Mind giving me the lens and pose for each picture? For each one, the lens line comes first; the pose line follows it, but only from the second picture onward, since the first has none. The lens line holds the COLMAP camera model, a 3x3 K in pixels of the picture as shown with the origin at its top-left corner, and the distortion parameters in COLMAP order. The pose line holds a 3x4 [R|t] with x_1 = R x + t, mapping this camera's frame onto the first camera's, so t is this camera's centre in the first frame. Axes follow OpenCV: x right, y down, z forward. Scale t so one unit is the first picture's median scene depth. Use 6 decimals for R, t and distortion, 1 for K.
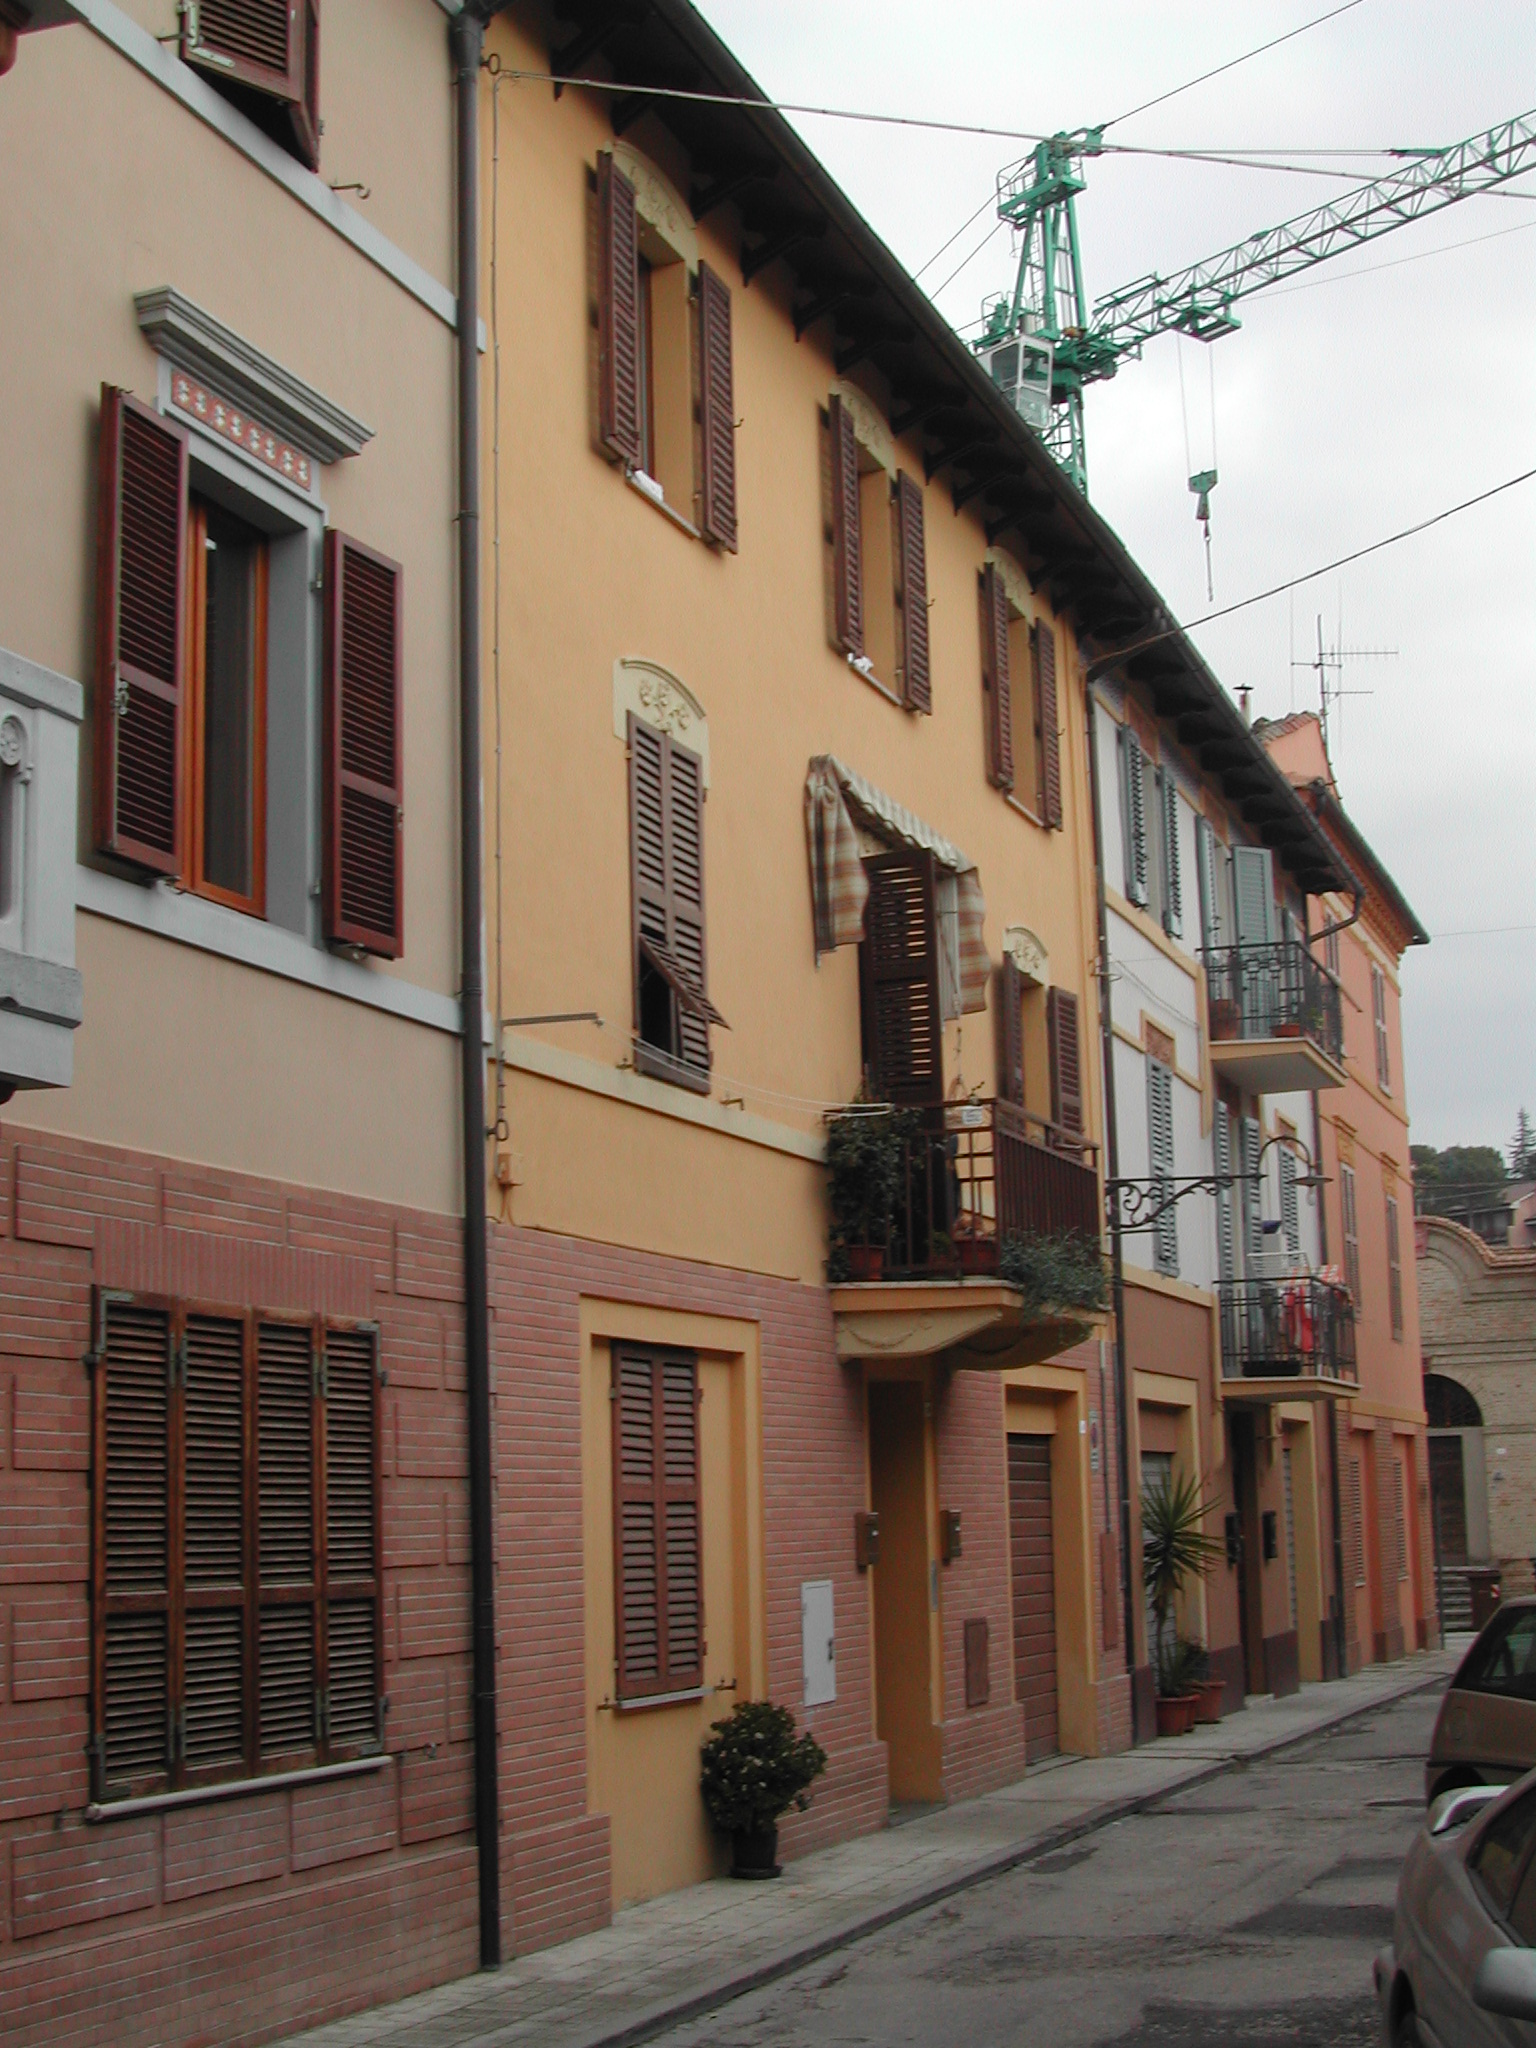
lens RADIAL K [[3071.5, 0, 768.0], [0, 3071.5, 1024.0], [0, 0, 1]] dist [-0.162173, 0.164891]
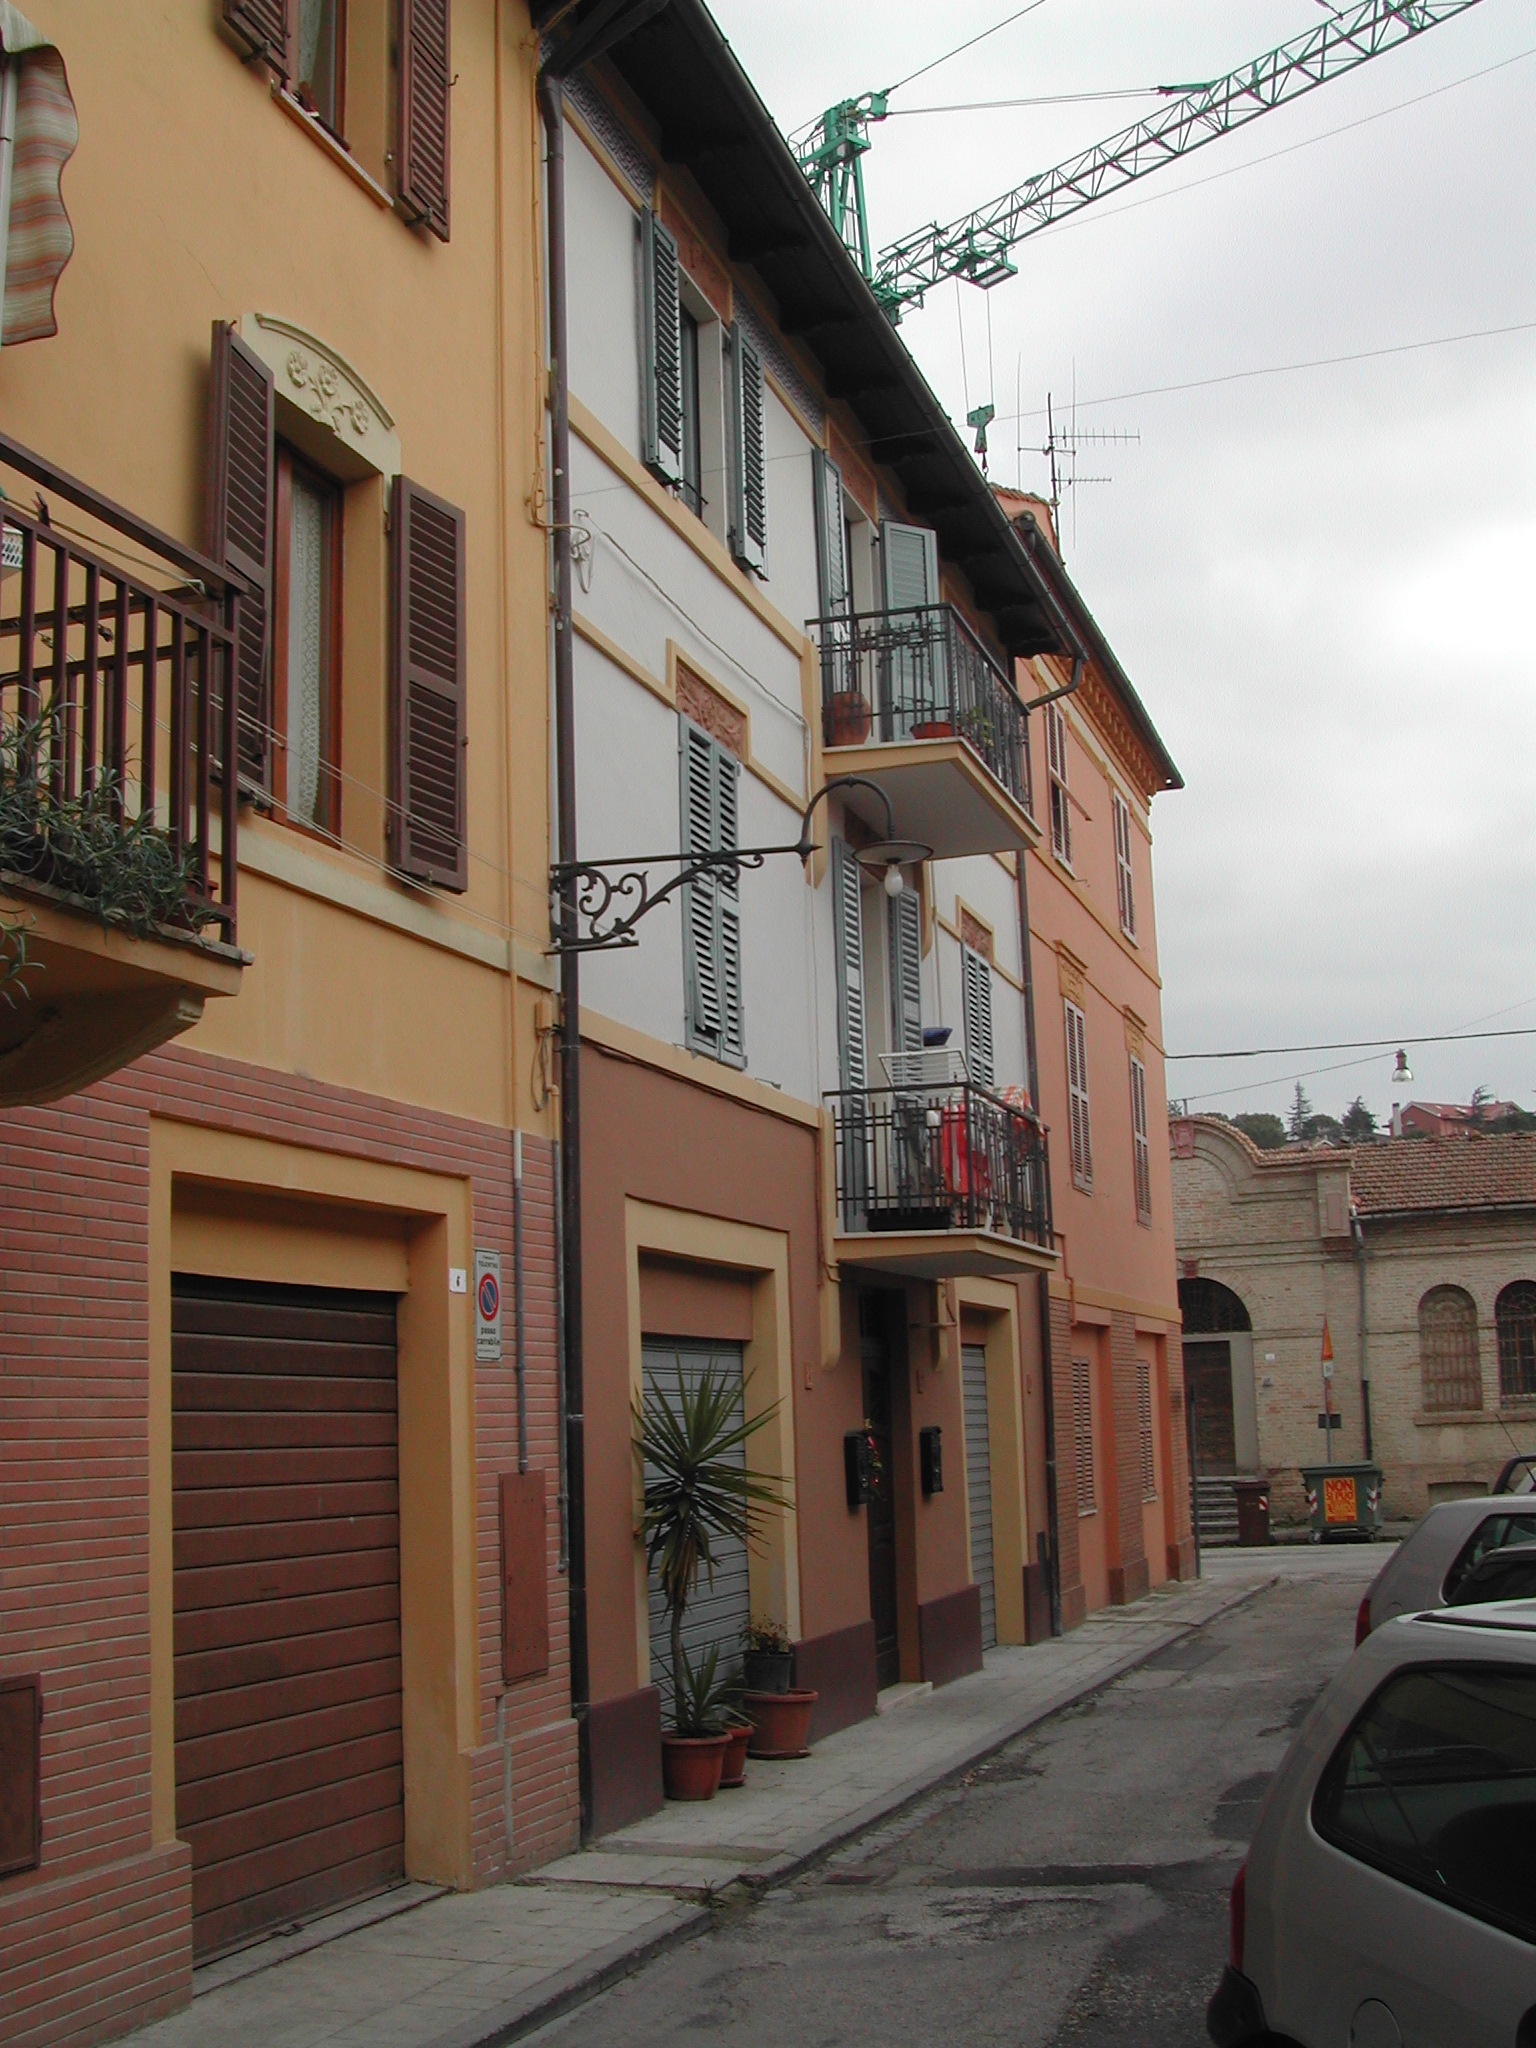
lens RADIAL K [[2408.8, 0, 768.0], [0, 2408.8, 1024.0], [0, 0, 1]] dist [-0.195864, 0.201798]
pose [[0.999722, -0.001069, 0.023565, 0.084036], [0.001169, 0.999990, -0.004238, 0.049711], [-0.023561, 0.004264, 0.999713, 0.322827]]
